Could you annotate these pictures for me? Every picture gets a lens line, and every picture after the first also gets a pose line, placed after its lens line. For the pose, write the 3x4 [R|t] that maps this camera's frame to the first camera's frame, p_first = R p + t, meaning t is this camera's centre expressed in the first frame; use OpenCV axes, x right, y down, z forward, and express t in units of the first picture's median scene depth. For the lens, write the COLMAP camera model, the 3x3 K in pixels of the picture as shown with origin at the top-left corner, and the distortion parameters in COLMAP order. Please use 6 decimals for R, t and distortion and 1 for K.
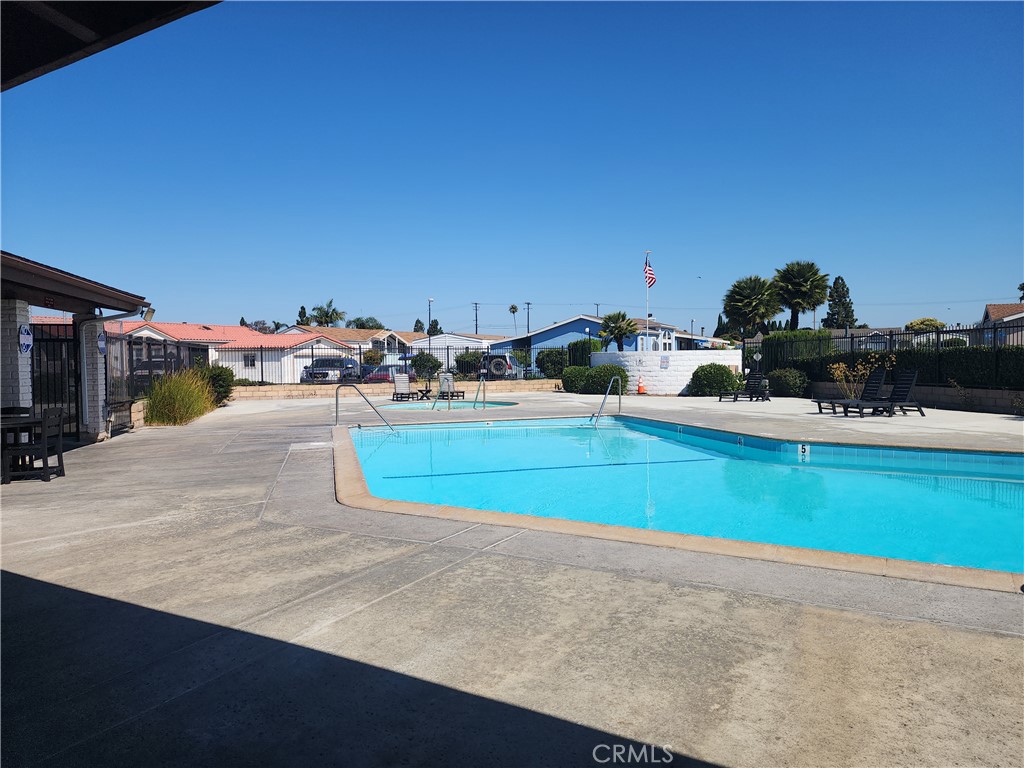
lens RADIAL K [[682.2, 0, 510.7], [0, 682.2, 391.5], [0, 0, 1]] dist [0.073068, -0.060818]
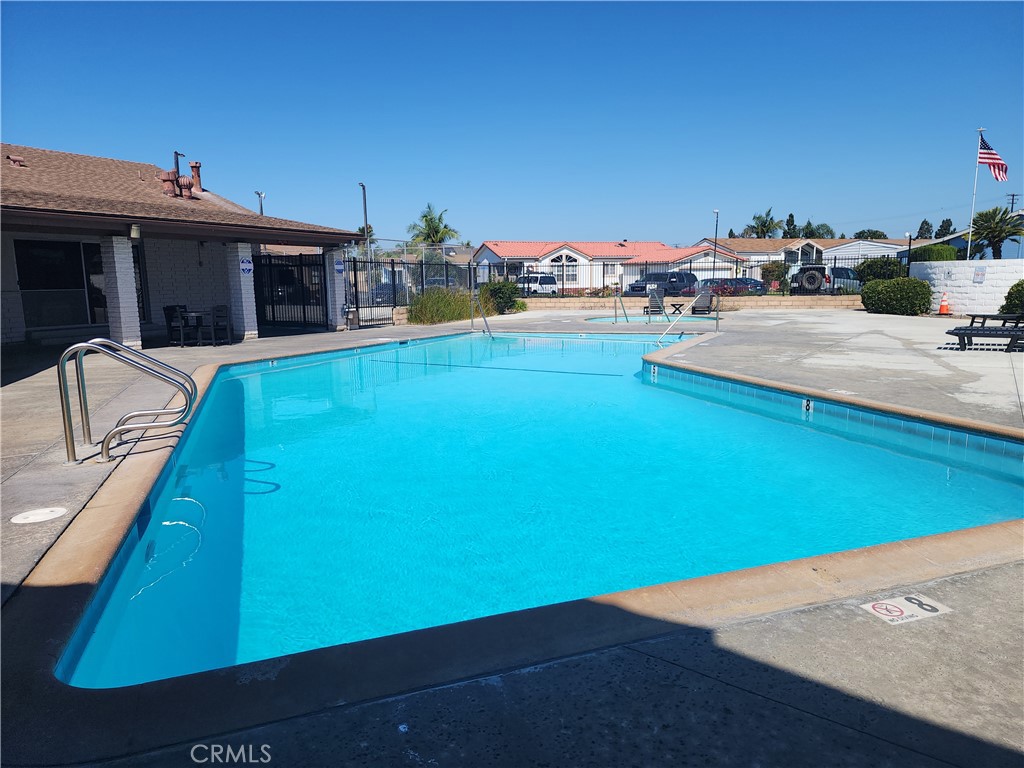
lens RADIAL K [[682.2, 0, 510.7], [0, 682.2, 391.5], [0, 0, 1]] dist [0.073068, -0.060818]
pose [[0.758561, 0.107116, -0.642738, 0.300368], [-0.024782, 0.990425, 0.135811, -0.005012], [0.651131, -0.087093, 0.753952, 0.037998]]
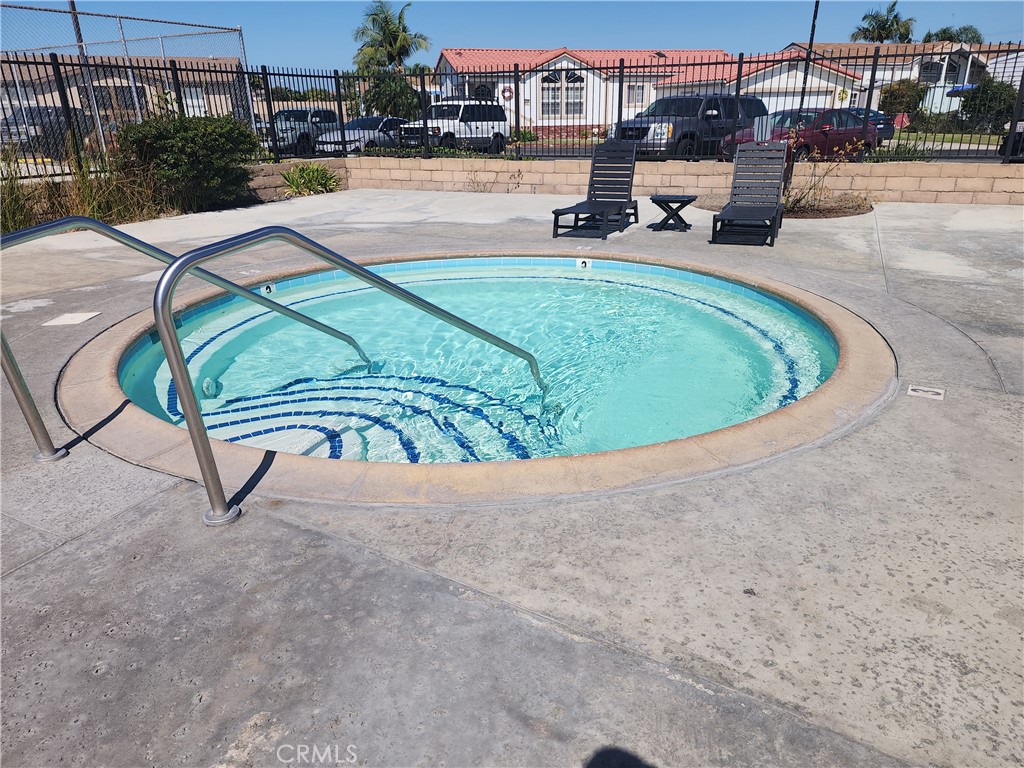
lens RADIAL K [[691.2, 0, 512.0], [0, 691.2, 384.0], [0, 0, 1]] dist [0.006831, 0.002171]
pose [[0.700596, 0.261771, -0.663808, 0.046395], [-0.024372, 0.938515, 0.344378, -0.024708], [0.713141, -0.225091, 0.663900, 0.594501]]
